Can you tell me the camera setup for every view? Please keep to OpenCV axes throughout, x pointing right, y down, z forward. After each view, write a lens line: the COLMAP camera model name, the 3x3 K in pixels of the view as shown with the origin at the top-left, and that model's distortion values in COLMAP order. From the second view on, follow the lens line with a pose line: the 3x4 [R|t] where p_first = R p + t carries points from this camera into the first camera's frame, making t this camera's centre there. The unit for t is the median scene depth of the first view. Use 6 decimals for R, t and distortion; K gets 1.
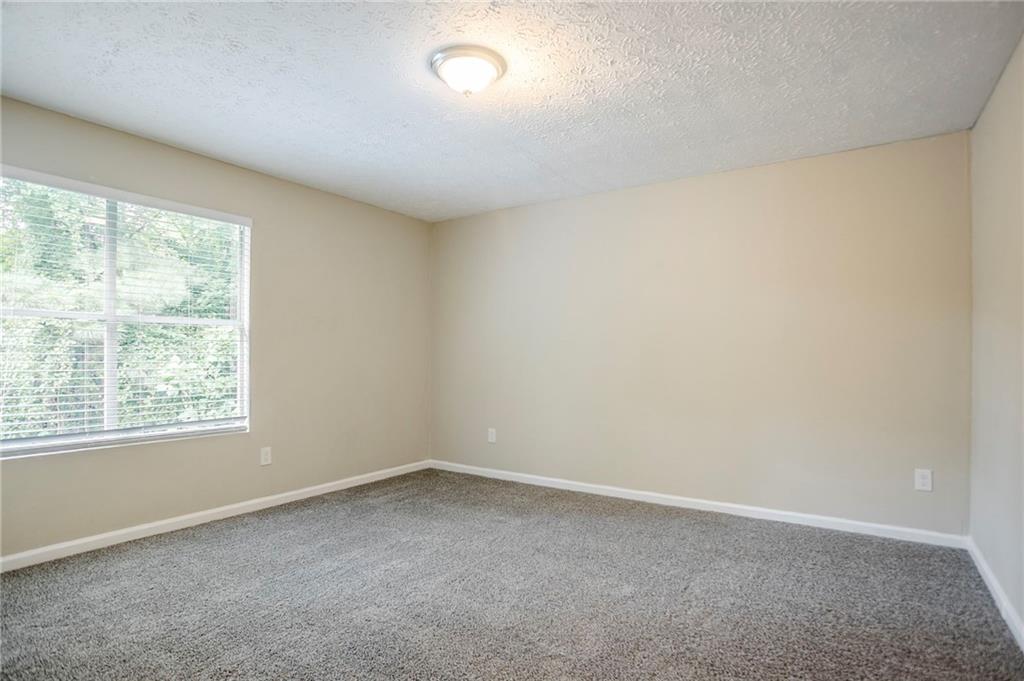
lens RADIAL K [[521.6, 0, 510.5], [0, 521.6, 346.7], [0, 0, 1]] dist [-0.023376, 0.017812]
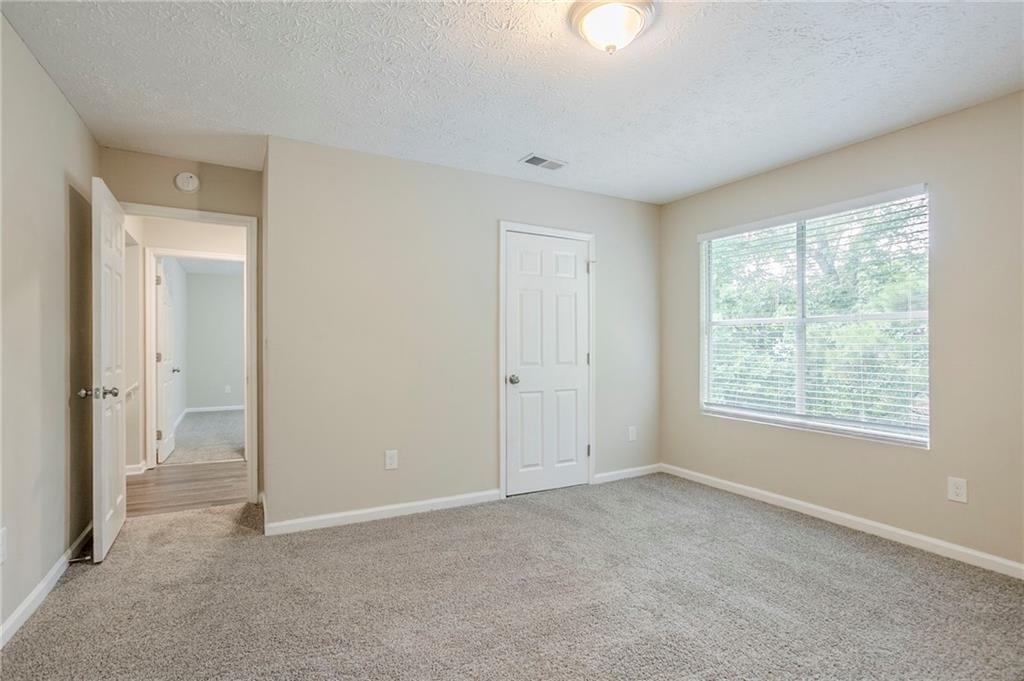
lens RADIAL K [[521.6, 0, 511.3], [0, 521.6, 343.3], [0, 0, 1]] dist [-0.023376, 0.017812]
pose [[-0.491632, -0.014901, -0.870676, 0.549709], [0.009818, 0.999695, -0.022653, 0.016091], [0.870748, -0.019685, -0.491336, 0.933810]]
